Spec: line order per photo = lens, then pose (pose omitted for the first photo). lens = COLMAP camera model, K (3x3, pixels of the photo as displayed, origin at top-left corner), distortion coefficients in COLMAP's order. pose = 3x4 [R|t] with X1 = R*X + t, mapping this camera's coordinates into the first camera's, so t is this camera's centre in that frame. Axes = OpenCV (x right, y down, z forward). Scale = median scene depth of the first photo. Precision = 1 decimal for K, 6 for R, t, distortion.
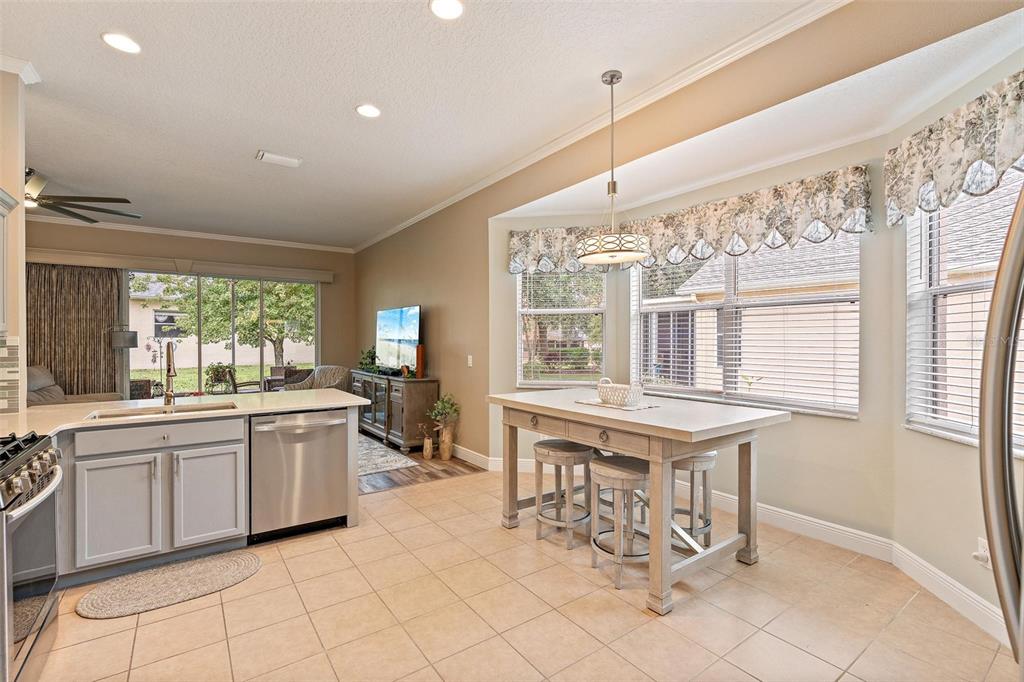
lens RADIAL K [[458.0, 0, 511.2], [0, 458.0, 339.7], [0, 0, 1]] dist [-0.001292, 0.000551]
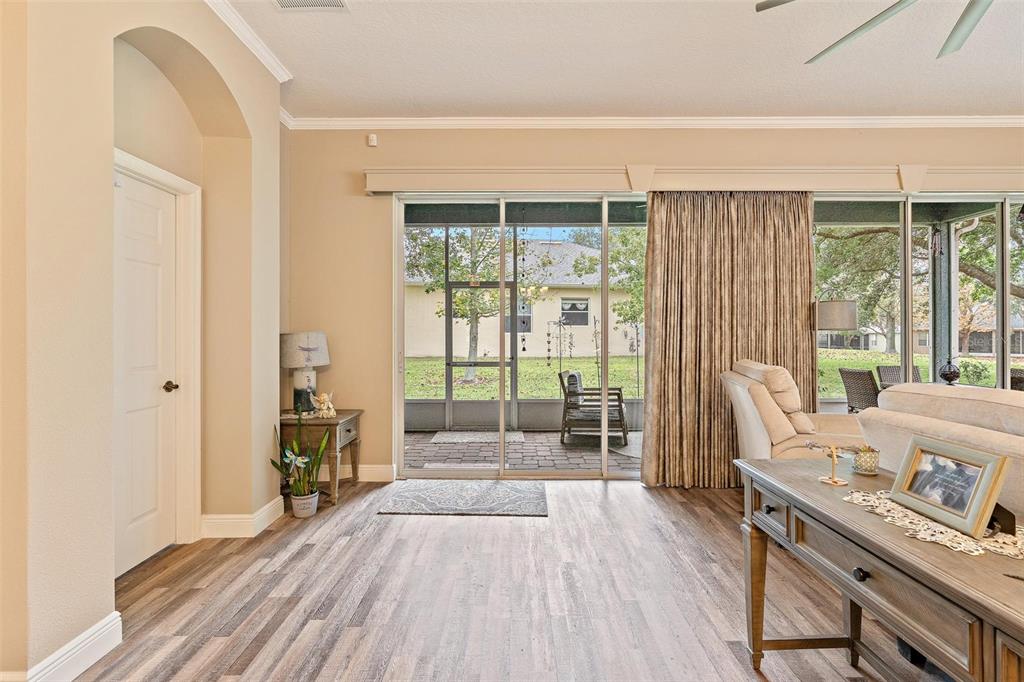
lens RADIAL K [[474.3, 0, 514.0], [0, 474.3, 328.8], [0, 0, 1]] dist [-0.005114, 0.000609]
pose [[0.815641, -0.002961, -0.578551, -1.047874], [0.001541, 0.999994, -0.002945, 0.021866], [0.578557, 0.001511, 0.815641, 0.382962]]
